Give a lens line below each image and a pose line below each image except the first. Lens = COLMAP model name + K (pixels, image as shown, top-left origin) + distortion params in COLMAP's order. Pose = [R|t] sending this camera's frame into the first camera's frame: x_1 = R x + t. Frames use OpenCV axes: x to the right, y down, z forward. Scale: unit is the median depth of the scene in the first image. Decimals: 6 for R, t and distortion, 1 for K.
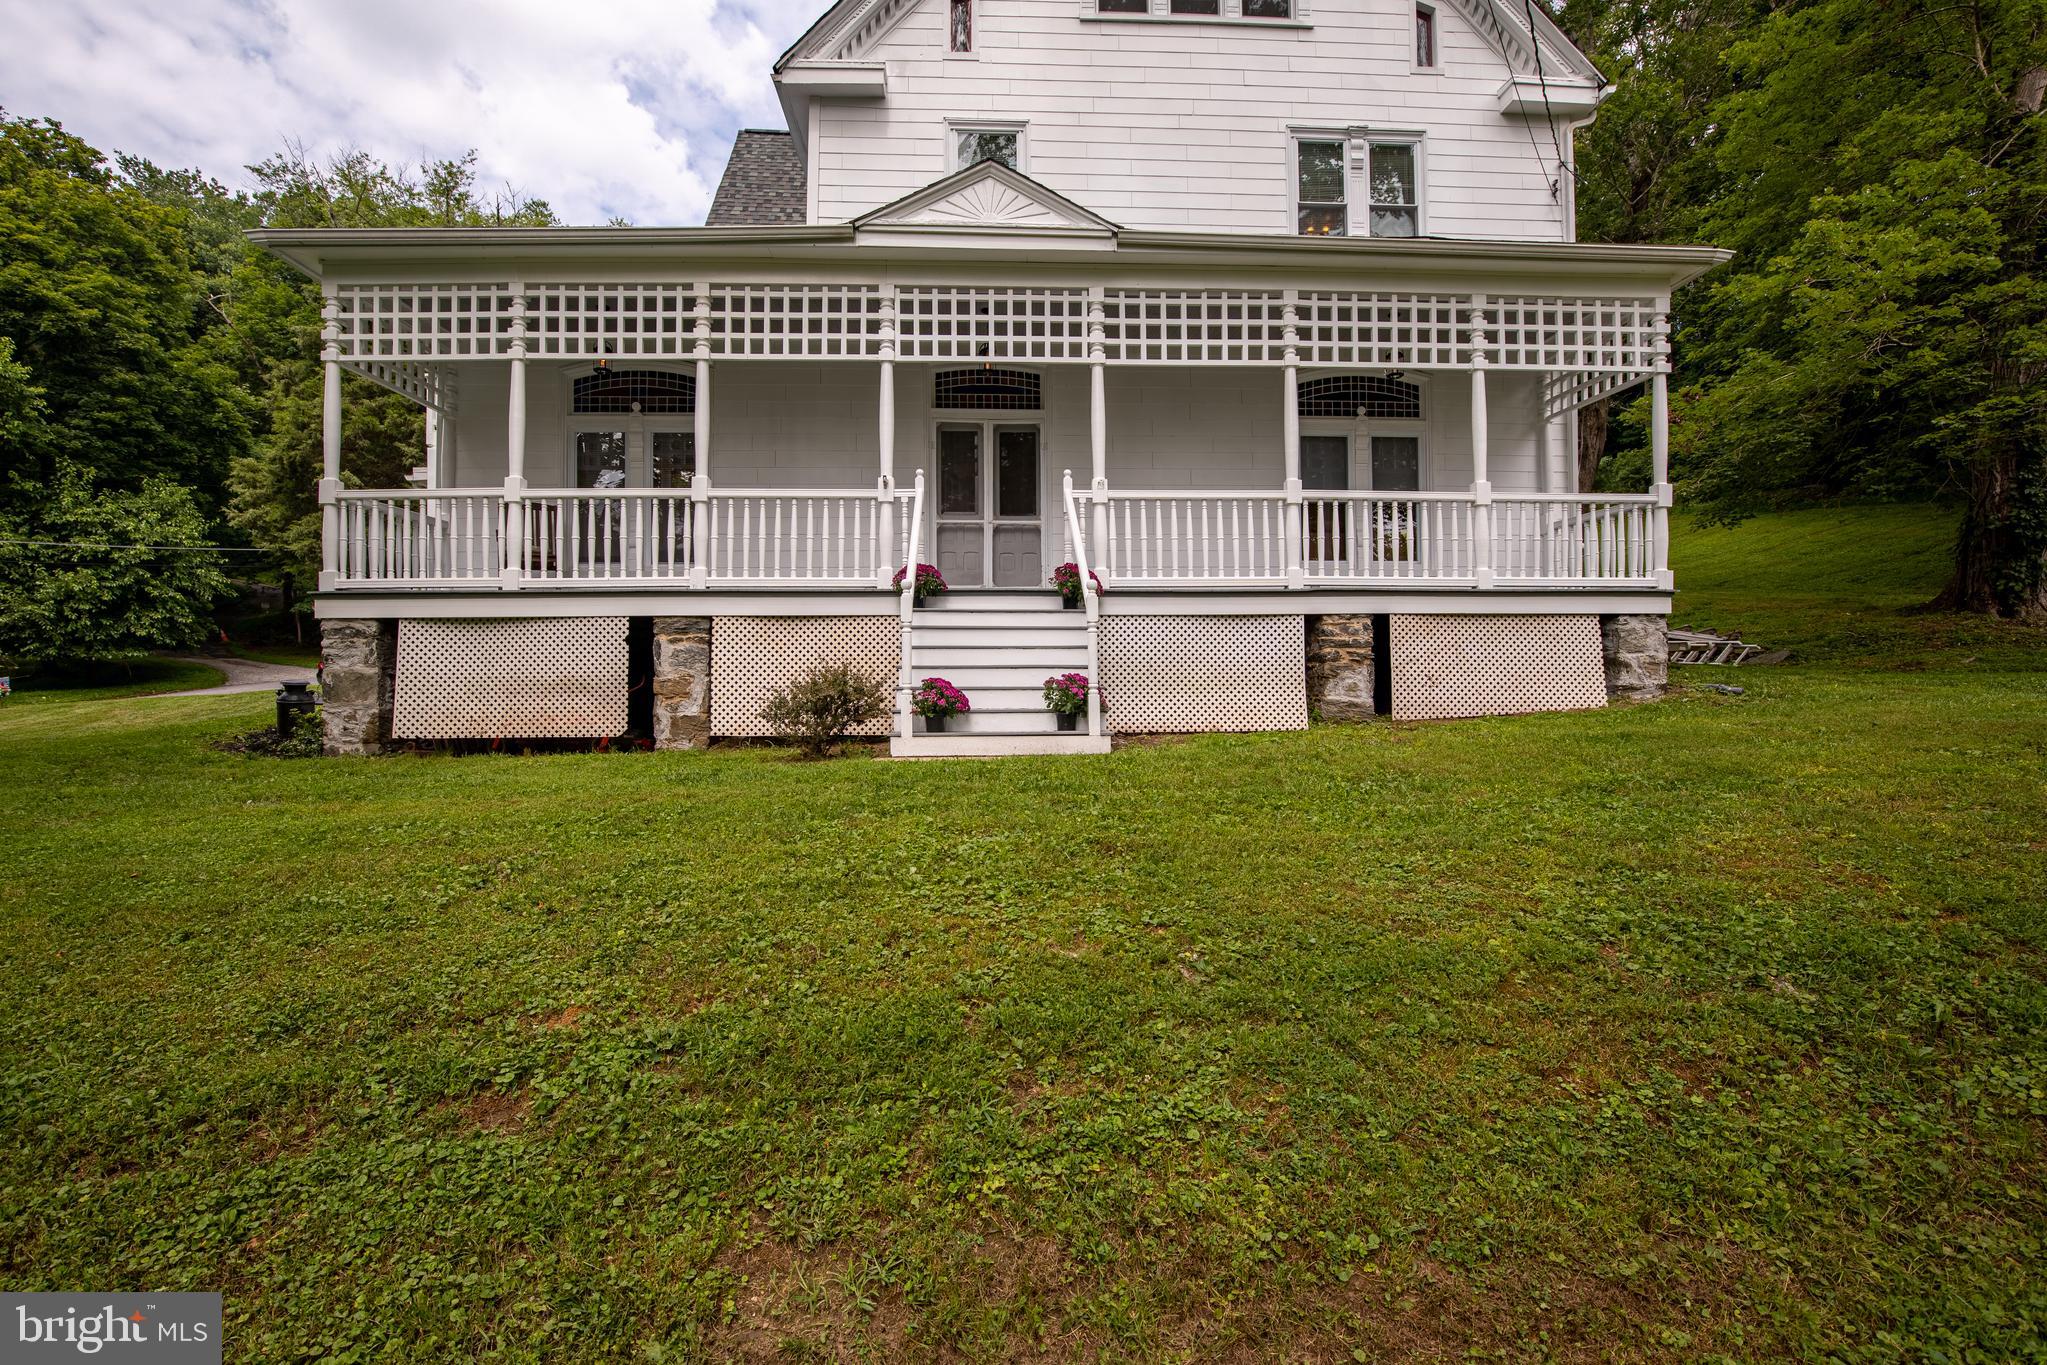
lens RADIAL K [[958.4, 0, 1023.5], [0, 958.4, 682.5], [0, 0, 1]] dist [-0.034095, -0.000231]
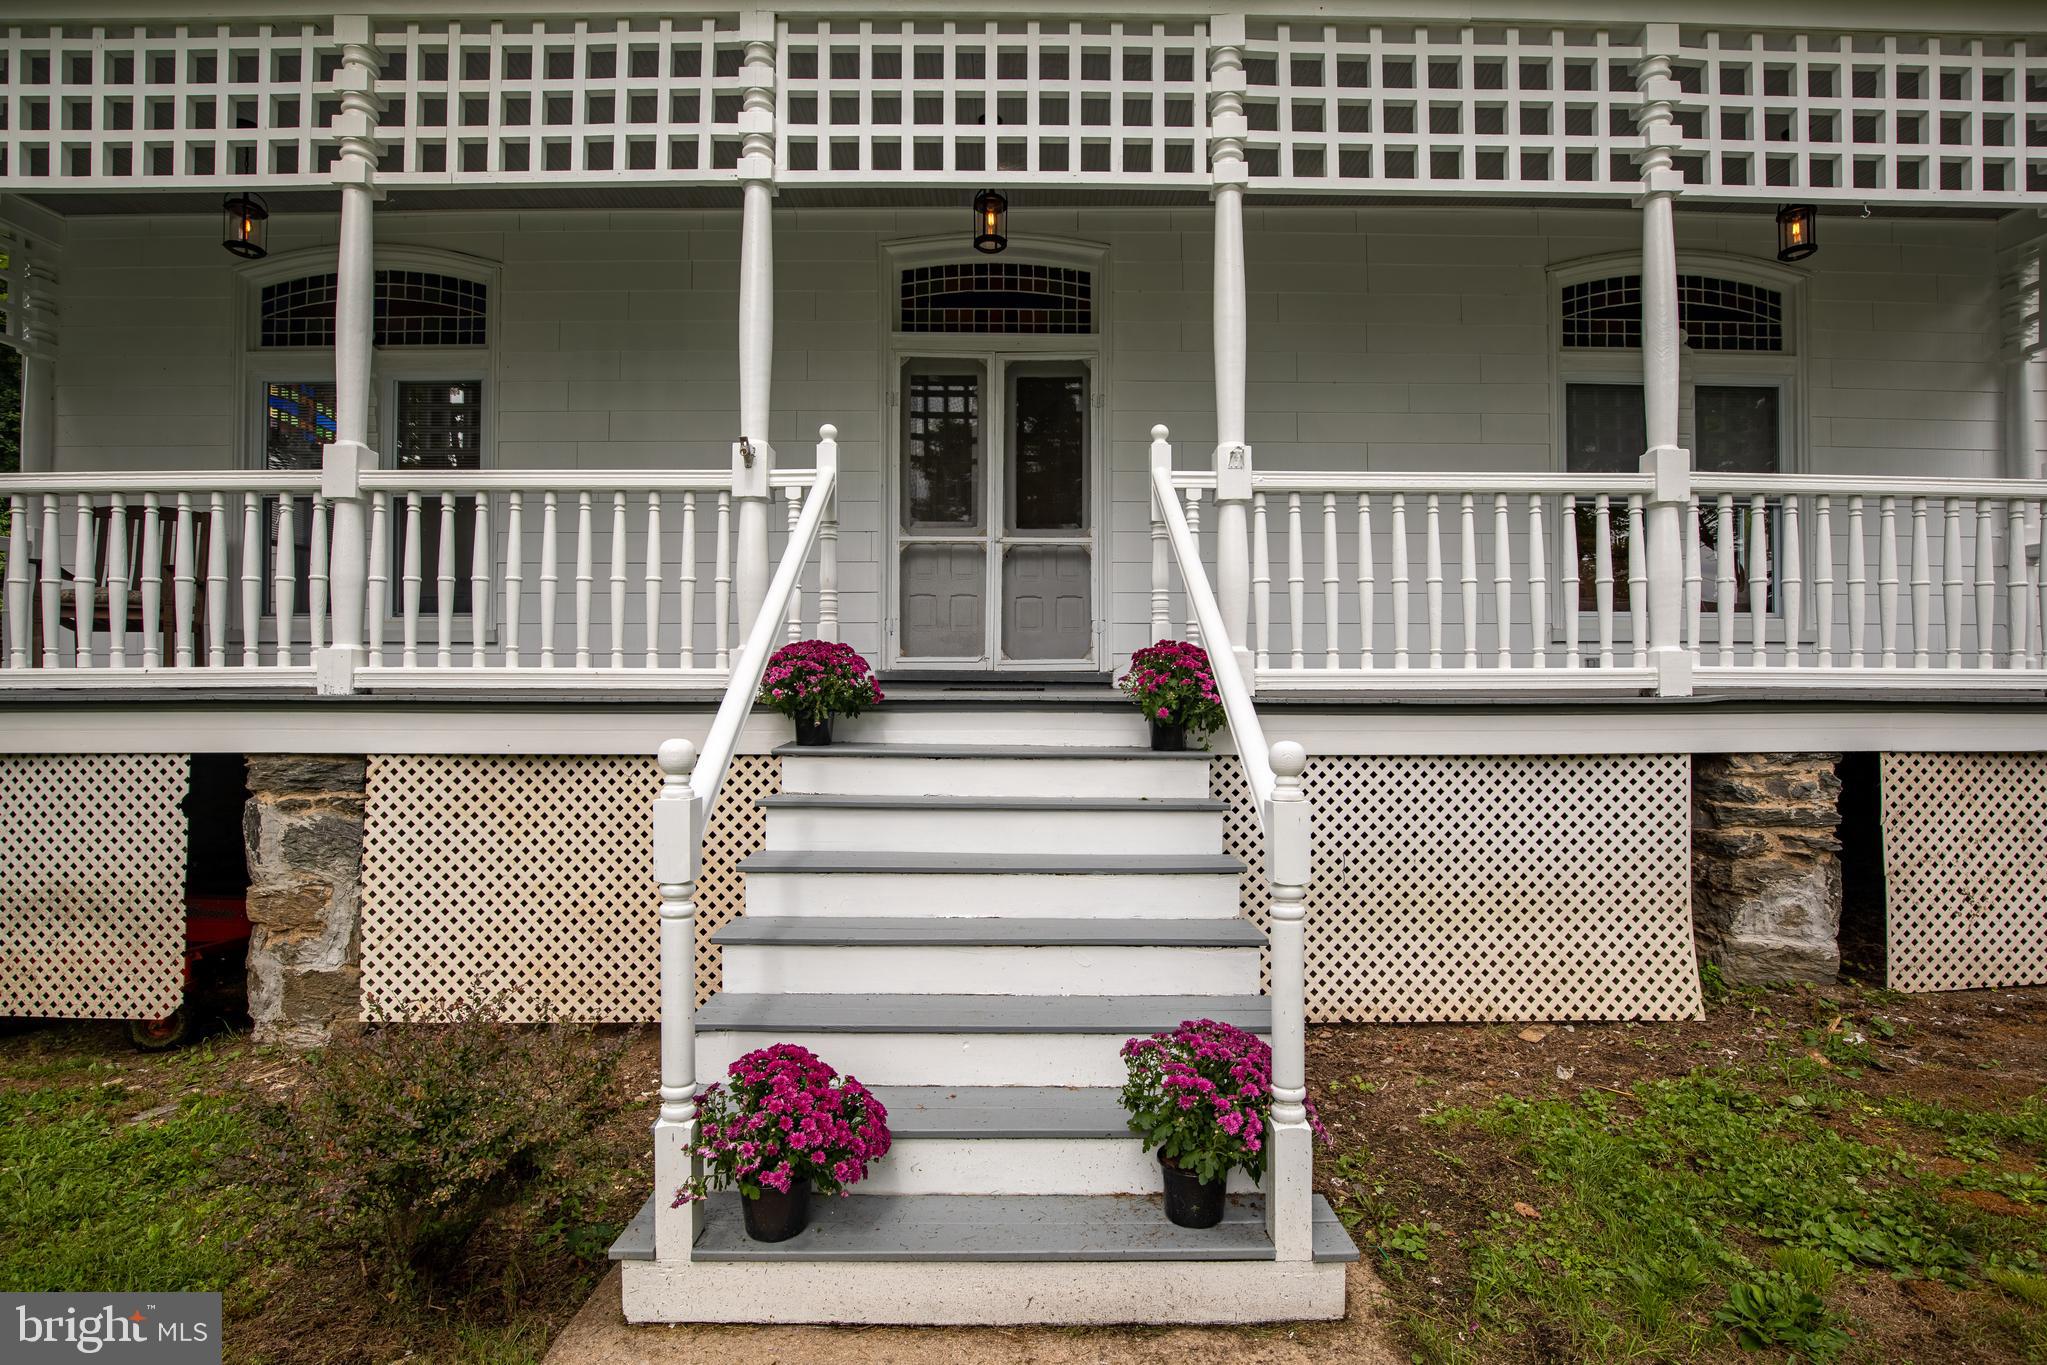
lens RADIAL K [[955.7, 0, 1017.5], [0, 955.7, 712.0], [0, 0, 1]] dist [-0.029951, -0.000164]
pose [[0.999179, 0.007178, -0.039880, -0.001650], [-0.006464, 0.999817, 0.017993, -0.096533], [0.040002, -0.017721, 0.999042, 0.552436]]
